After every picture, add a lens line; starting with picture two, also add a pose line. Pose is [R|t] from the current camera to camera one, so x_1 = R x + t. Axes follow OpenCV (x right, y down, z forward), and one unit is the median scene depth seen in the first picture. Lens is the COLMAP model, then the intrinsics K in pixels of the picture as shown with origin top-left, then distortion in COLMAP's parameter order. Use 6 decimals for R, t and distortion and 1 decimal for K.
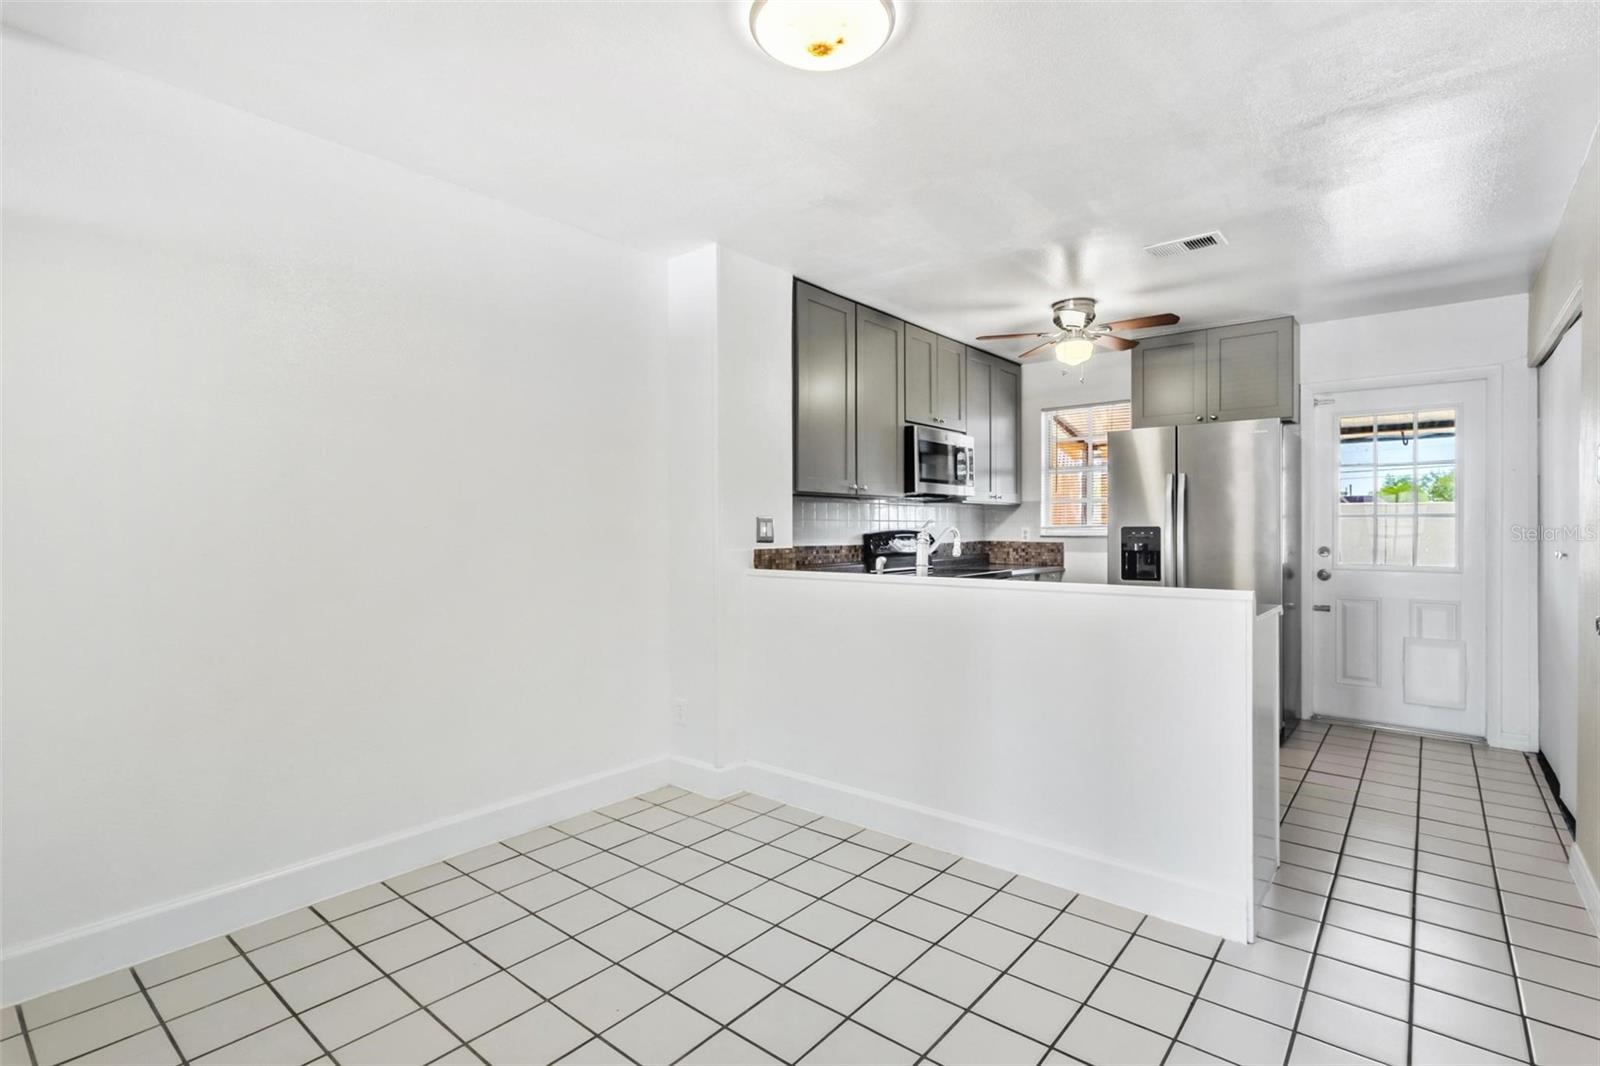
lens RADIAL K [[772.3, 0, 796.5], [0, 772.3, 526.1], [0, 0, 1]] dist [0.008880, -0.000680]
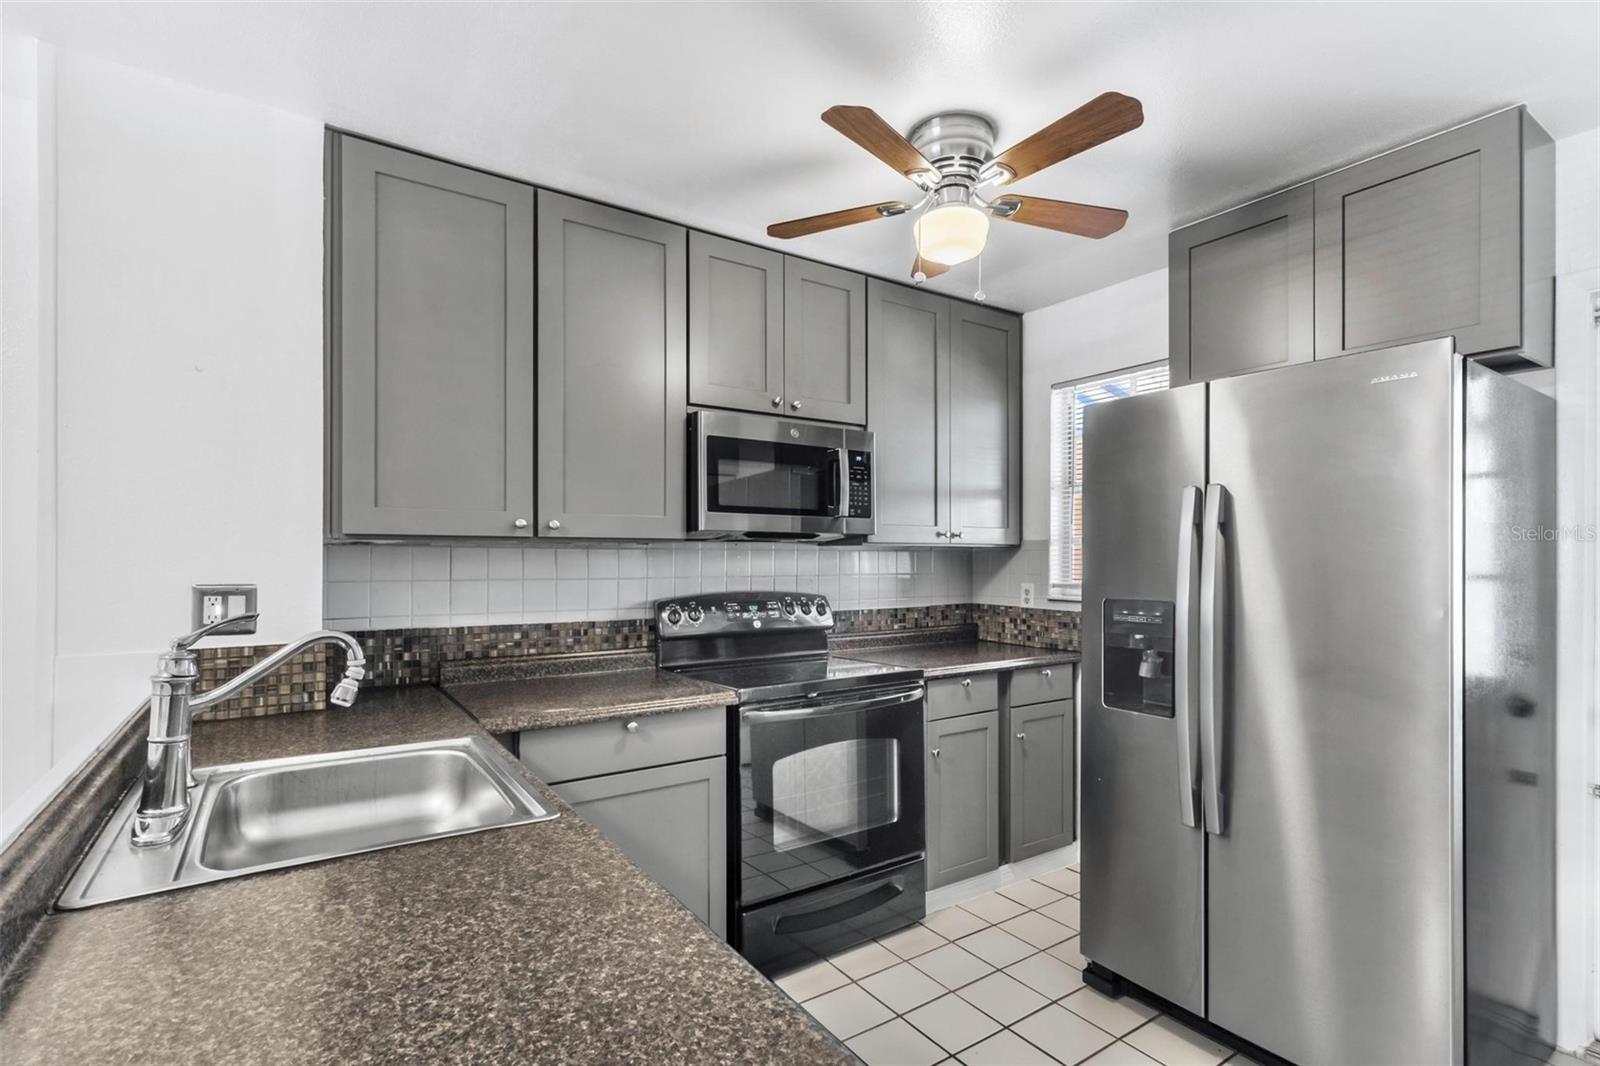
lens RADIAL K [[772.3, 0, 798.4], [0, 772.3, 554.1], [0, 0, 1]] dist [0.008880, -0.000680]
pose [[0.962253, 0.004525, -0.272118, 0.309654], [-0.004220, 0.999990, 0.001708, -0.023494], [0.272122, -0.000495, 0.962262, 0.399153]]
